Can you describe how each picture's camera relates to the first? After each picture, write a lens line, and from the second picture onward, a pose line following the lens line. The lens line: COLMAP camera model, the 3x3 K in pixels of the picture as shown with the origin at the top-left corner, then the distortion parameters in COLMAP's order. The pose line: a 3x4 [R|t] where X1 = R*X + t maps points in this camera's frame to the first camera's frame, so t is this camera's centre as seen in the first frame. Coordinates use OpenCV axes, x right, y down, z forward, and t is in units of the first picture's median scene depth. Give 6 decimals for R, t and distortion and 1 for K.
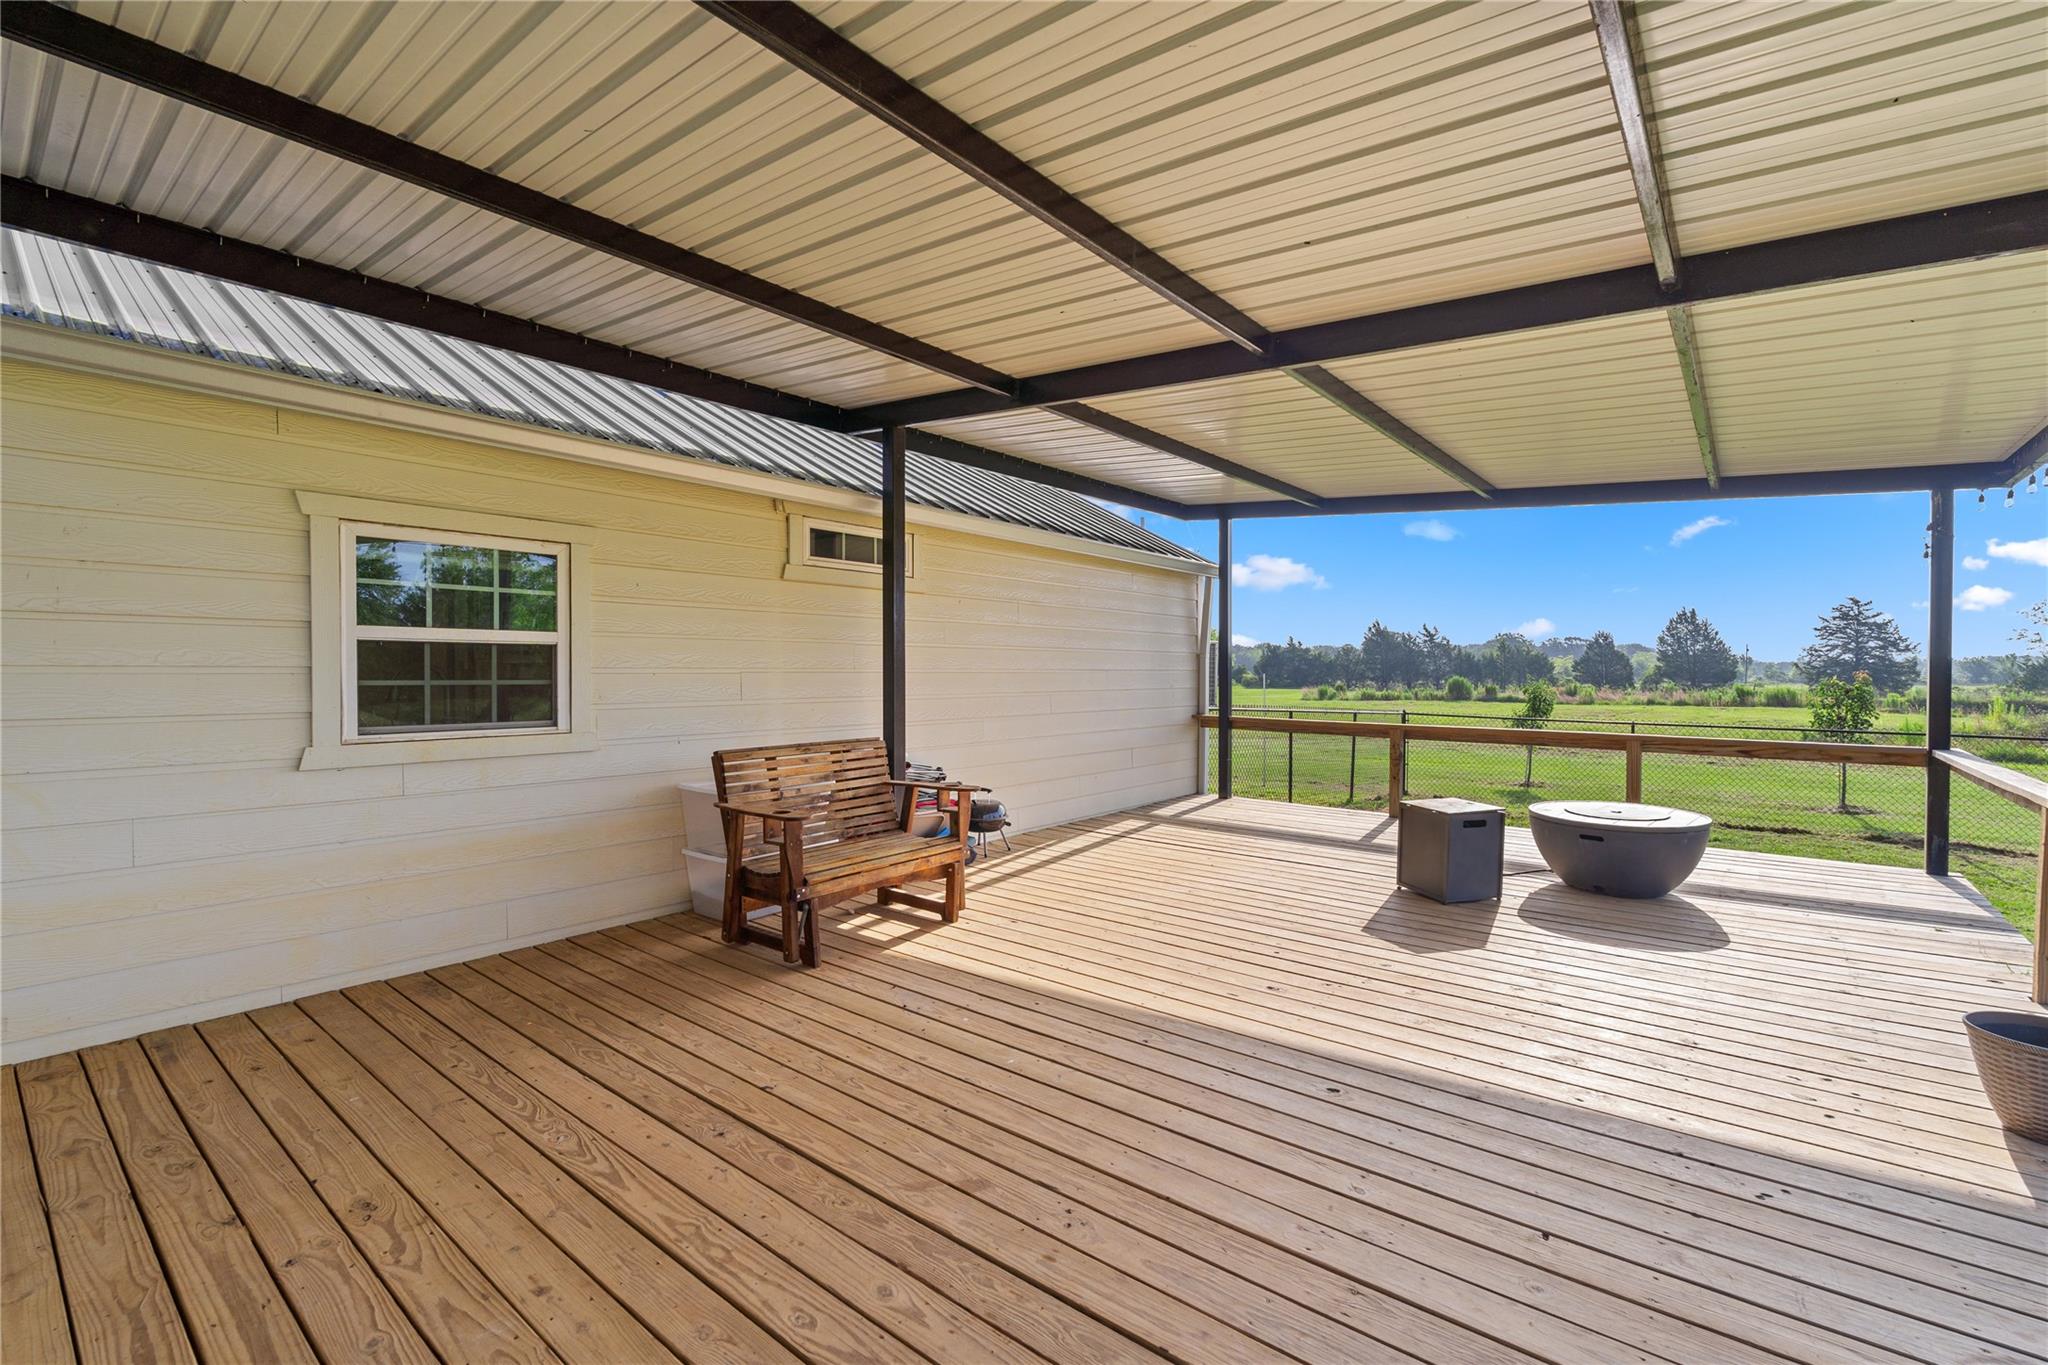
lens RADIAL K [[895.5, 0, 1024.0], [0, 895.5, 682.5], [0, 0, 1]] dist [-0.001622, -0.000321]
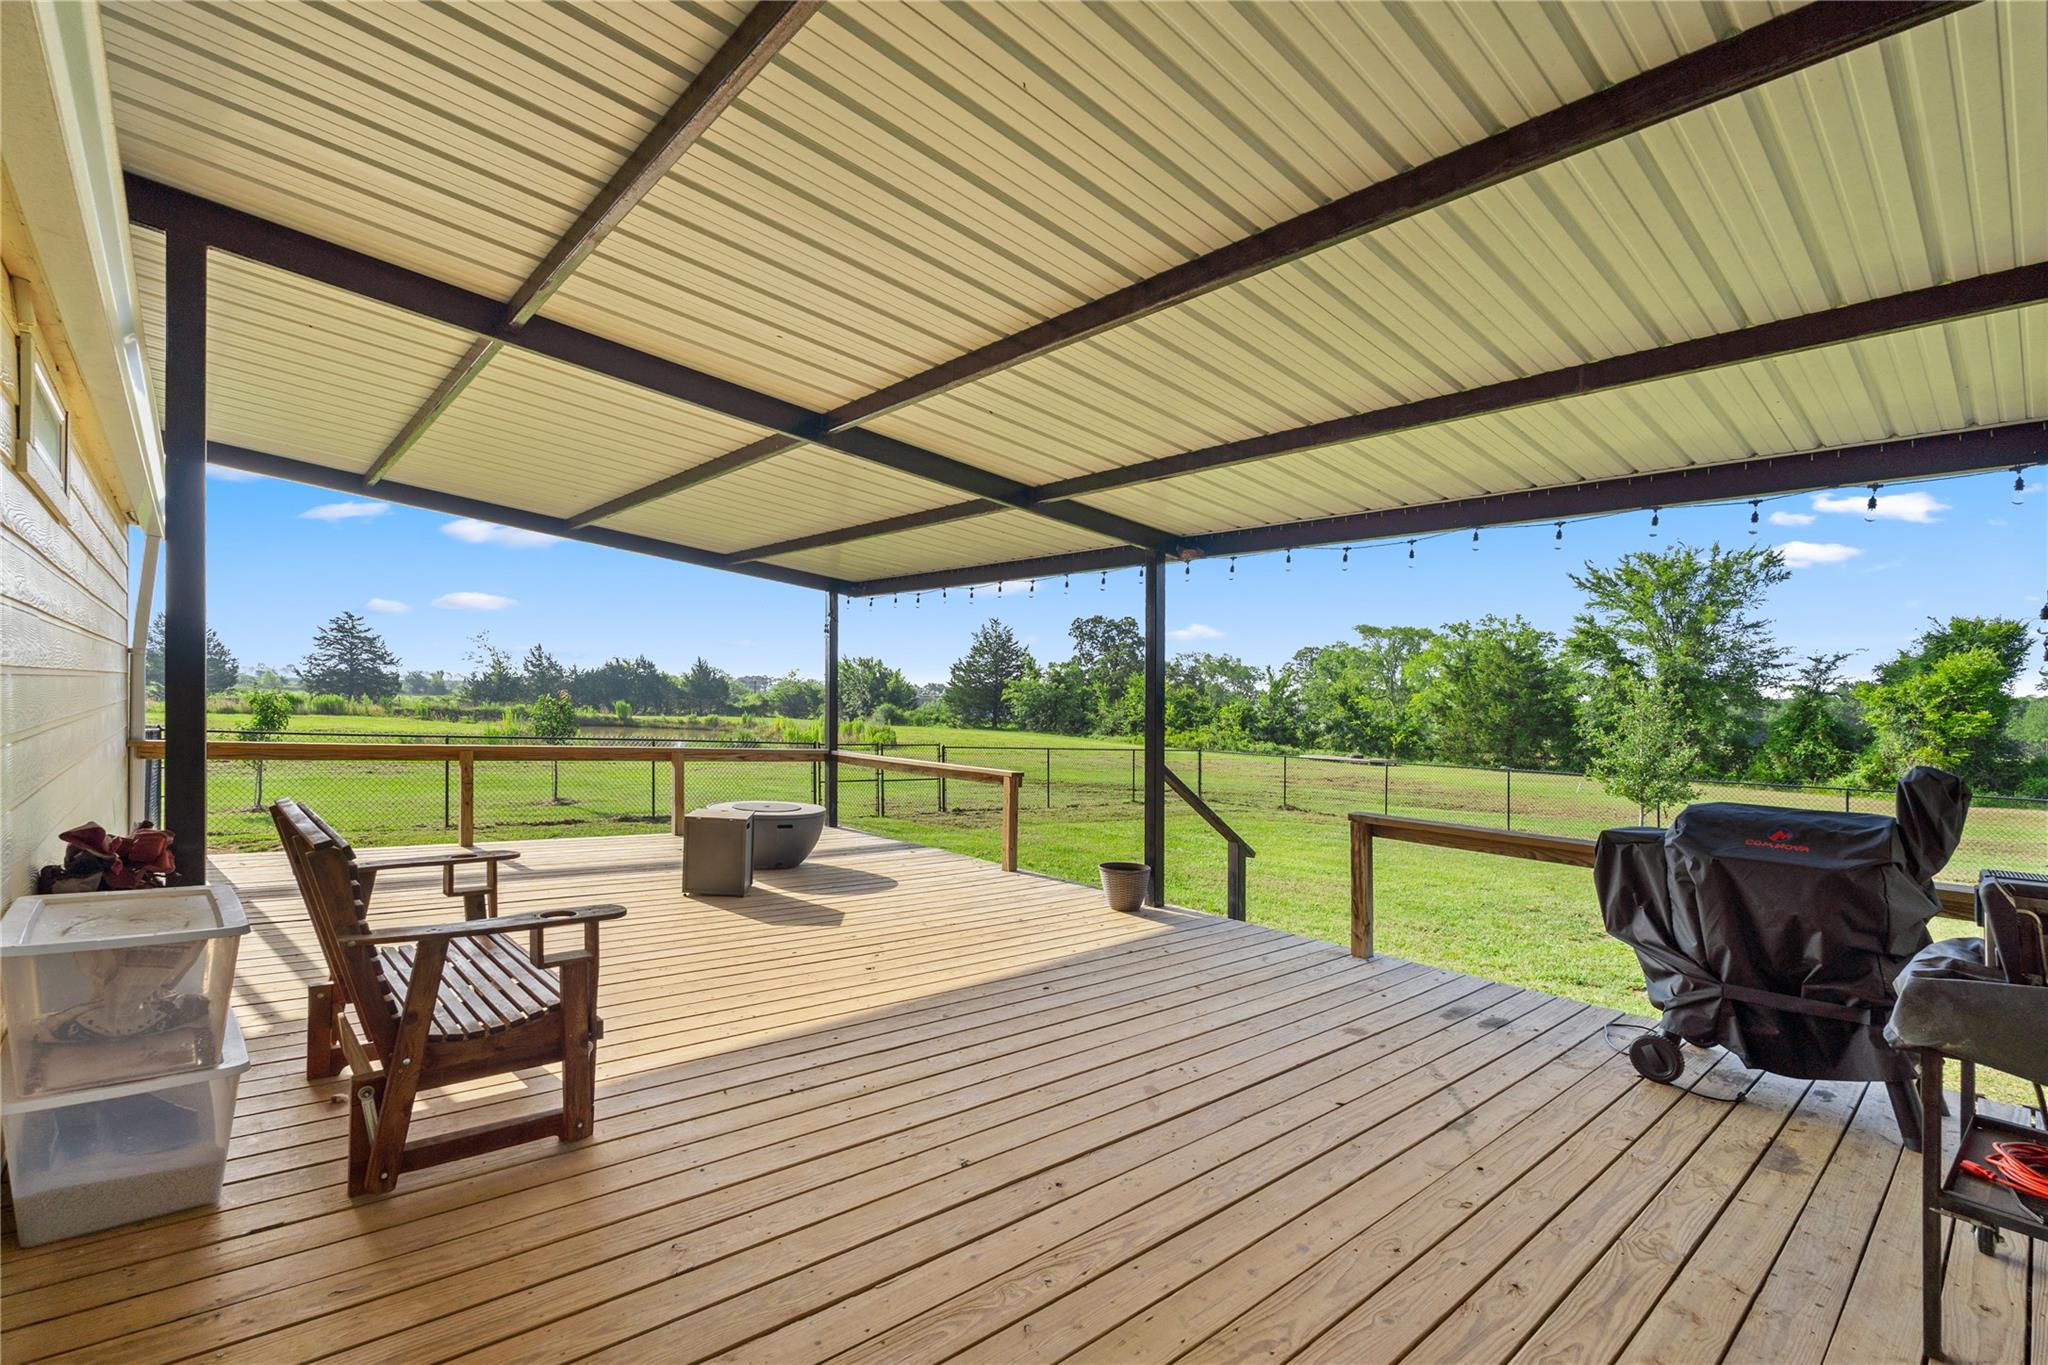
lens RADIAL K [[920.5, 0, 1024.0], [0, 920.5, 682.5], [0, 0, 1]] dist [-0.001975, -0.000694]
pose [[0.158700, 0.034987, 0.986707, -0.296015], [-0.029694, 0.999089, -0.030651, -0.004230], [-0.986880, -0.024435, 0.159594, 0.191698]]
